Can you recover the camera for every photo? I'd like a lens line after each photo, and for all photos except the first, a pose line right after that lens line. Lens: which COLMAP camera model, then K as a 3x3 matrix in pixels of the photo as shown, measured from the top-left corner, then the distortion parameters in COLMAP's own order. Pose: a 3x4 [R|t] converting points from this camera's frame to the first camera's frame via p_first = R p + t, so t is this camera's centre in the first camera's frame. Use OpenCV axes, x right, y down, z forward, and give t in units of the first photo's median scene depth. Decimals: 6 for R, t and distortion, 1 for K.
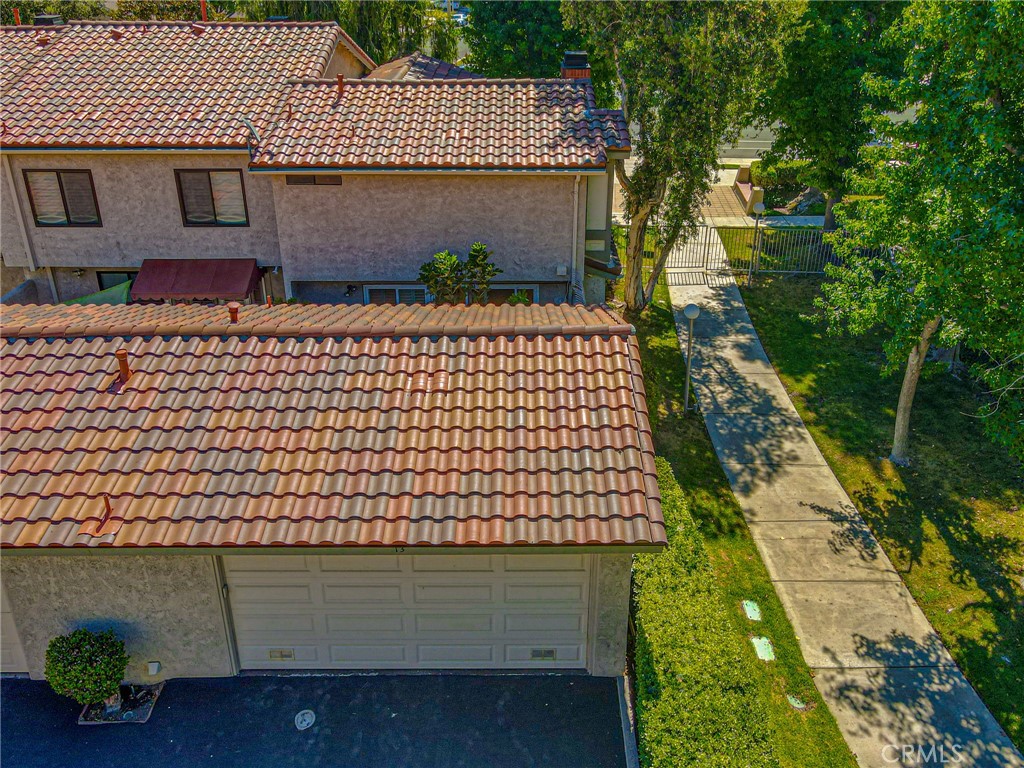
lens RADIAL K [[830.0, 0, 506.6], [0, 830.0, 382.3], [0, 0, 1]] dist [0.001475, -0.000063]
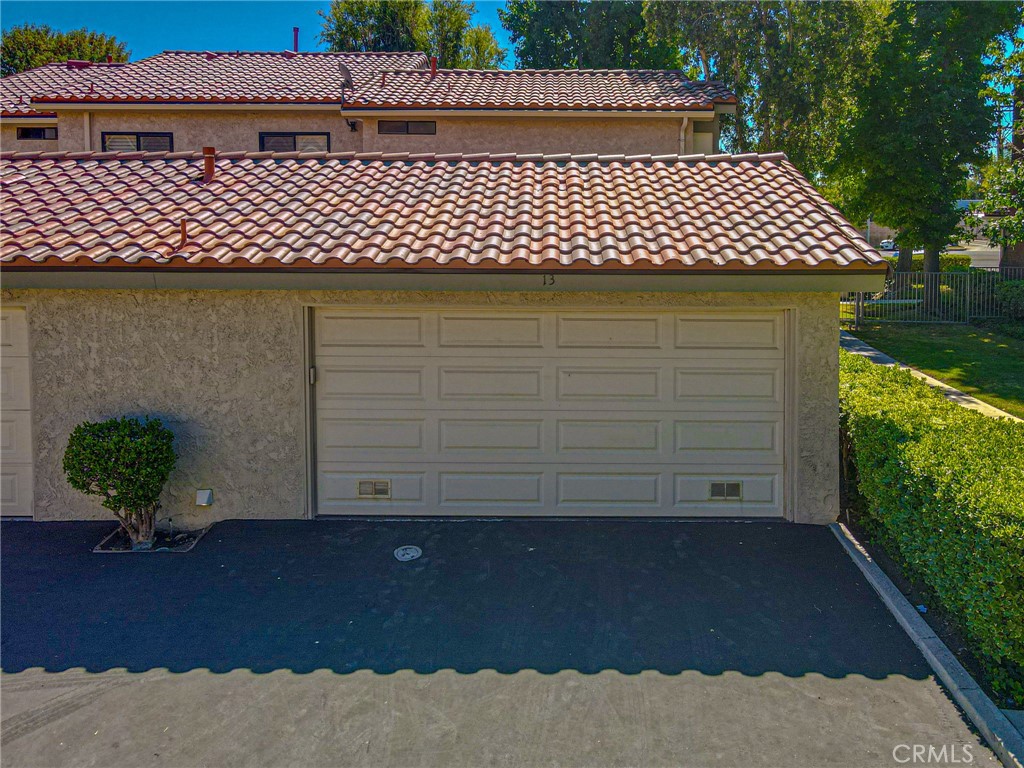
lens RADIAL K [[872.1, 0, 517.7], [0, 872.1, 385.3], [0, 0, 1]] dist [0.000563, 0.008963]
pose [[0.999854, -0.014922, -0.008327, -0.135746], [0.010804, 0.929568, -0.368492, 0.533254], [0.013239, 0.368348, 0.929594, 0.243063]]
